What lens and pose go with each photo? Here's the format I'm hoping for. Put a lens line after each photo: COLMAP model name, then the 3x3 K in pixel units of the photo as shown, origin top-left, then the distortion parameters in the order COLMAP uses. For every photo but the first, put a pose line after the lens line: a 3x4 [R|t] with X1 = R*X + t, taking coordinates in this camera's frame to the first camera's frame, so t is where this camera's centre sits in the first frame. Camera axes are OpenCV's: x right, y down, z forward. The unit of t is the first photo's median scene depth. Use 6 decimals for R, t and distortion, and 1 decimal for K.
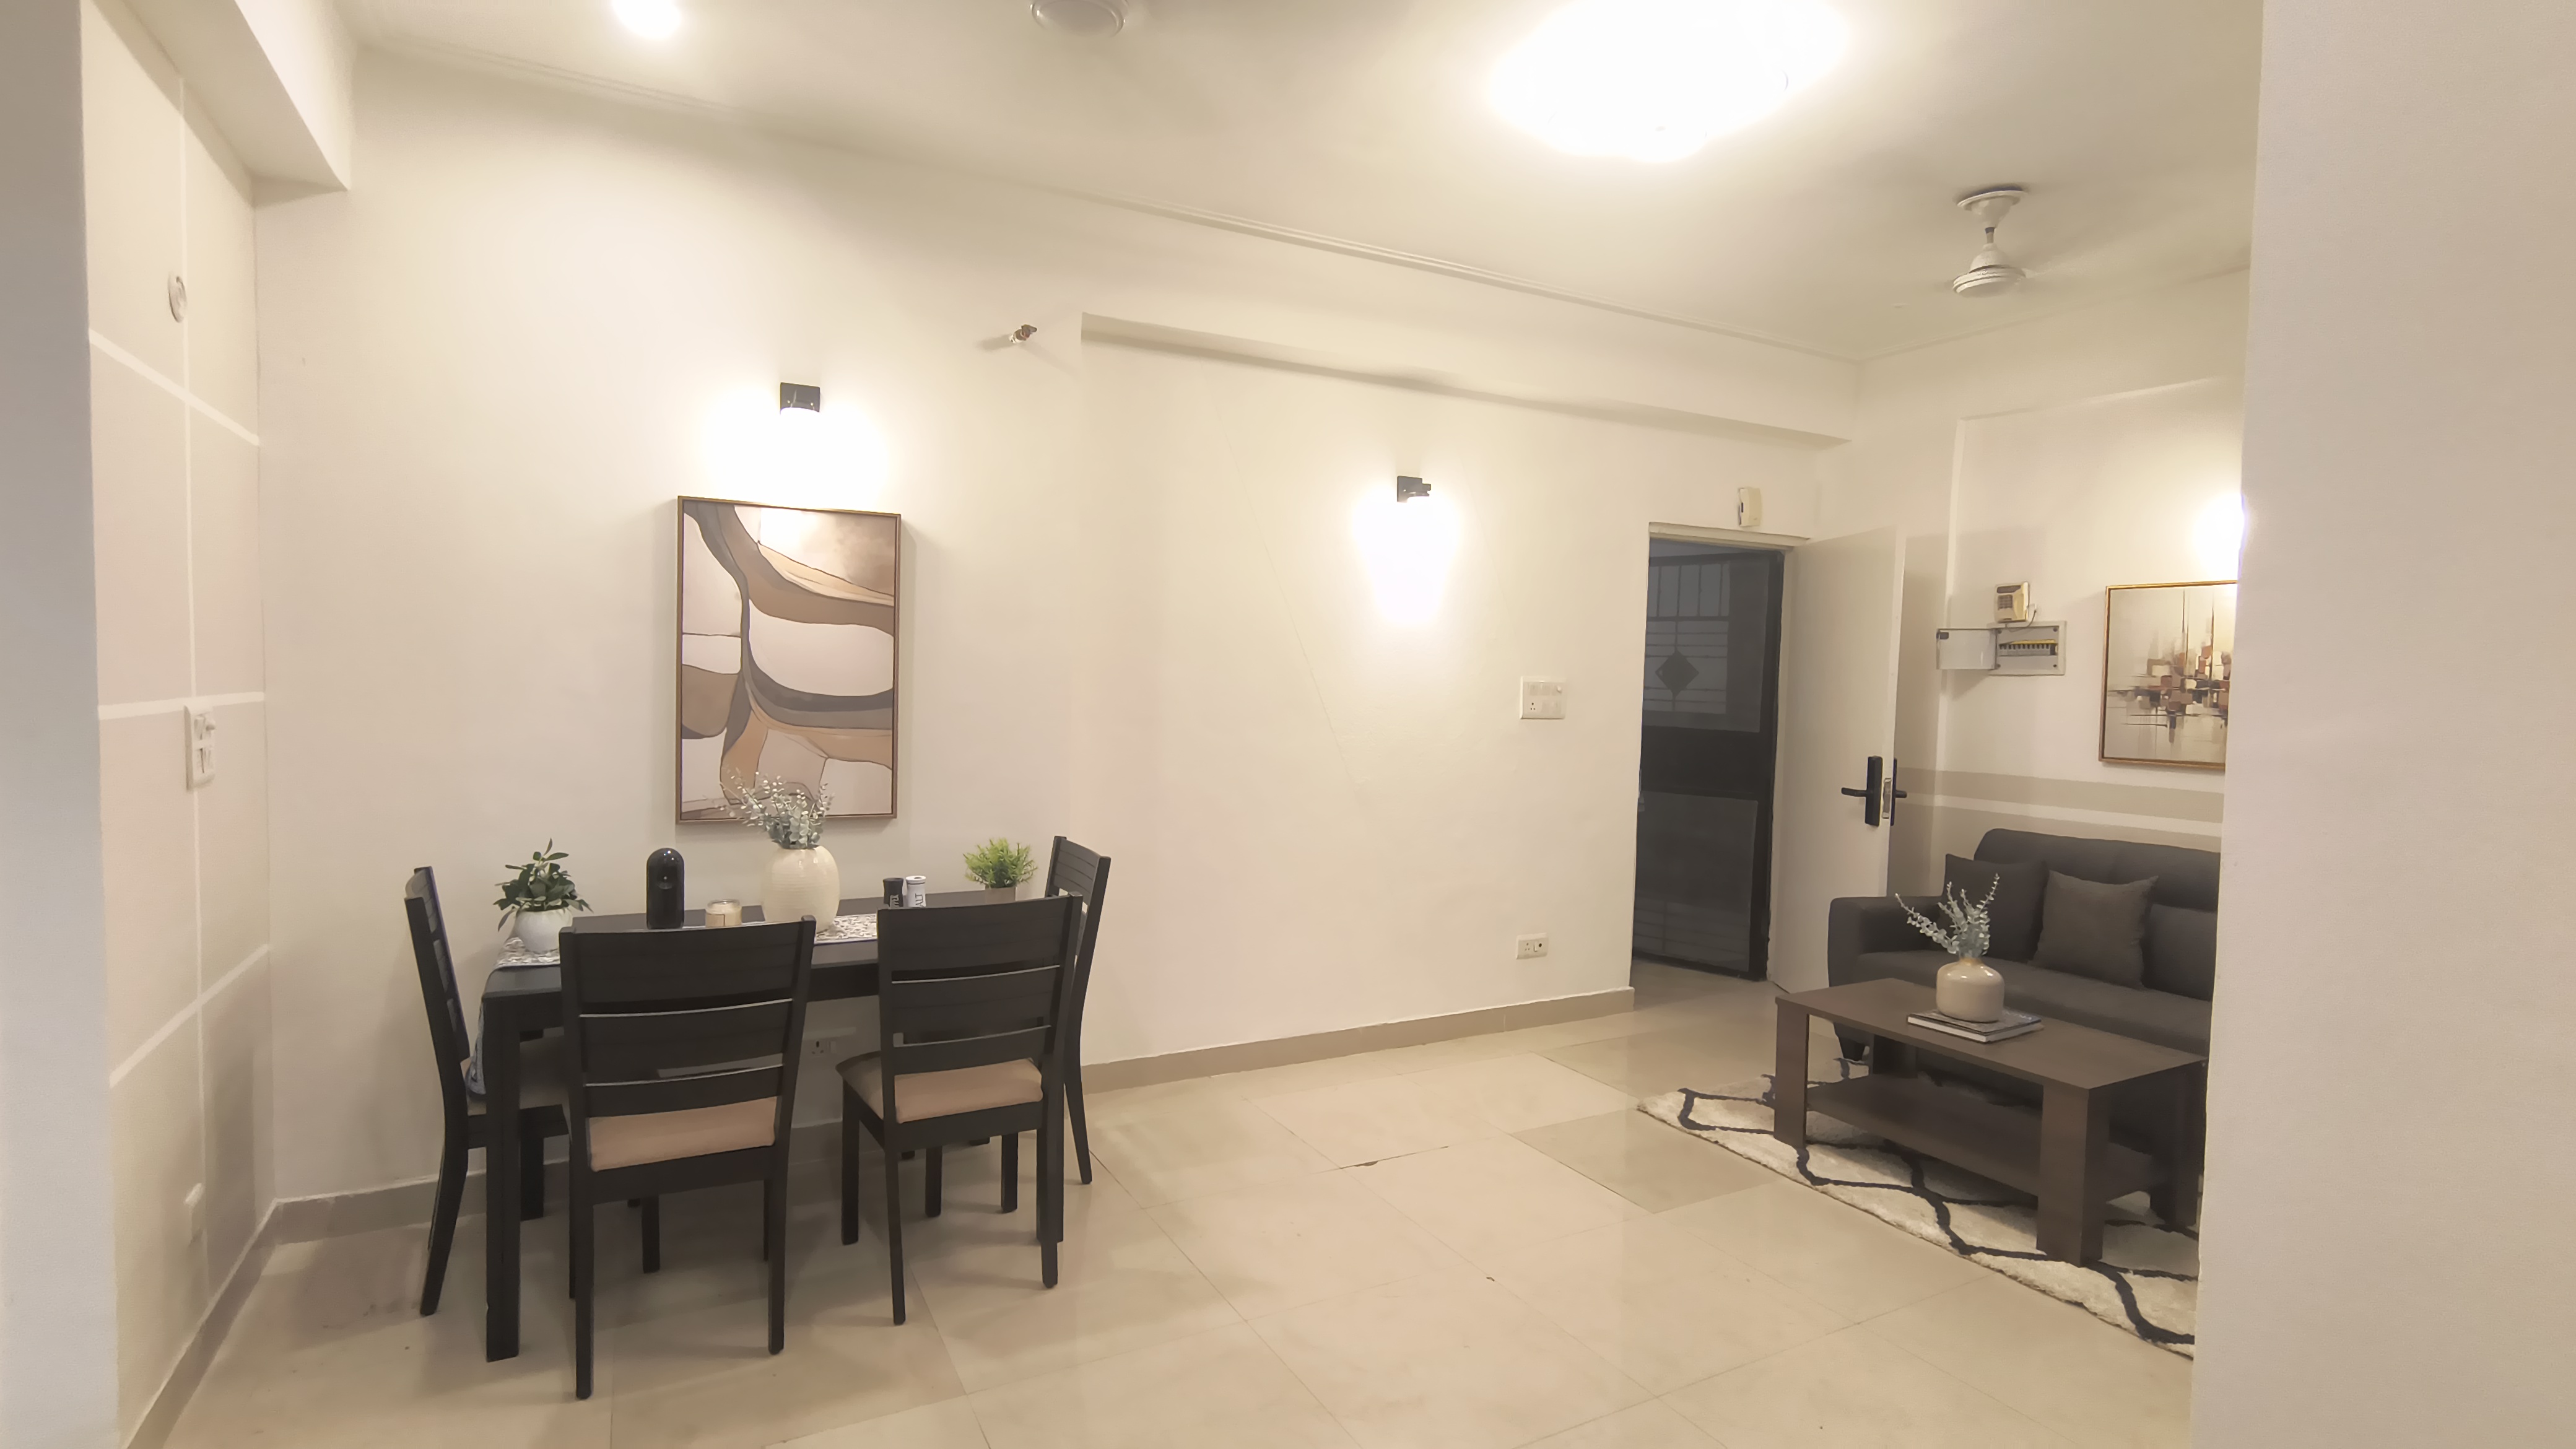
lens RADIAL K [[1205.3, 0, 1271.4], [0, 1205.3, 723.3], [0, 0, 1]] dist [-0.019131, 0.001845]
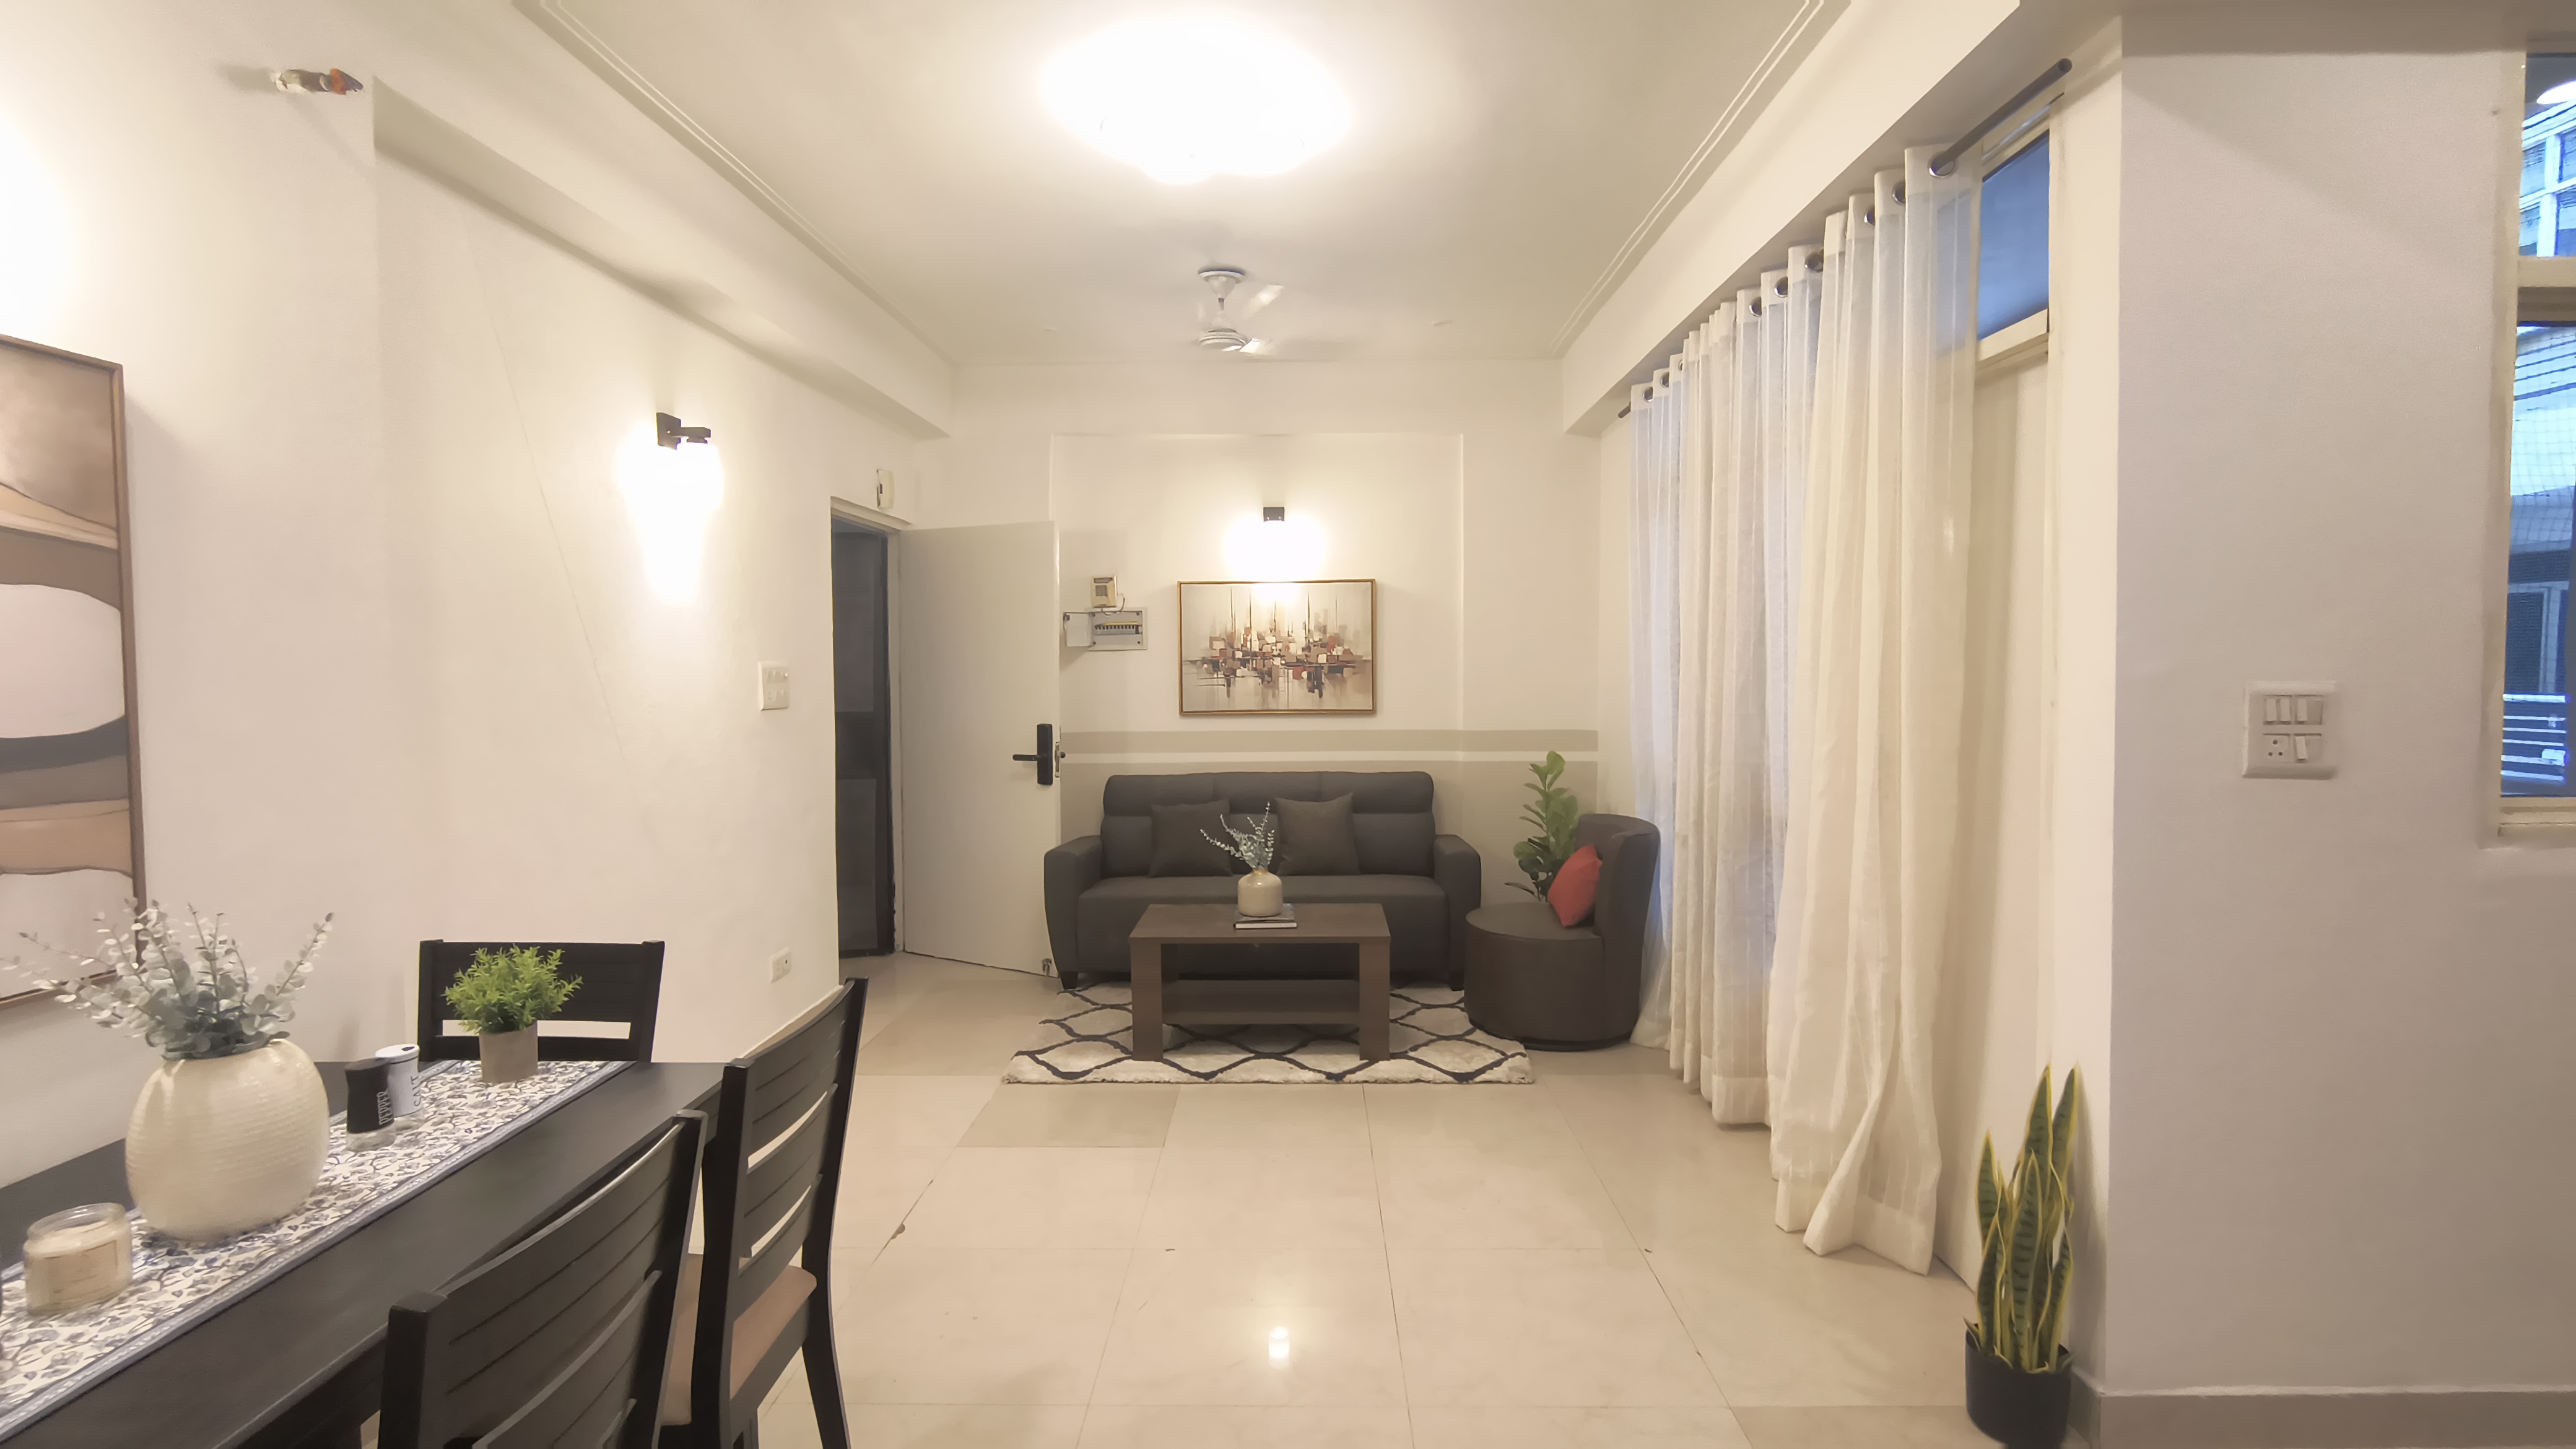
lens RADIAL K [[1205.3, 0, 1285.2], [0, 1205.3, 723.0], [0, 0, 1]] dist [-0.019131, 0.001845]
pose [[0.468822, -0.069657, 0.880542, -0.438367], [0.053038, 0.997307, 0.050656, -0.021242], [-0.881699, 0.022954, 0.471254, 0.288365]]
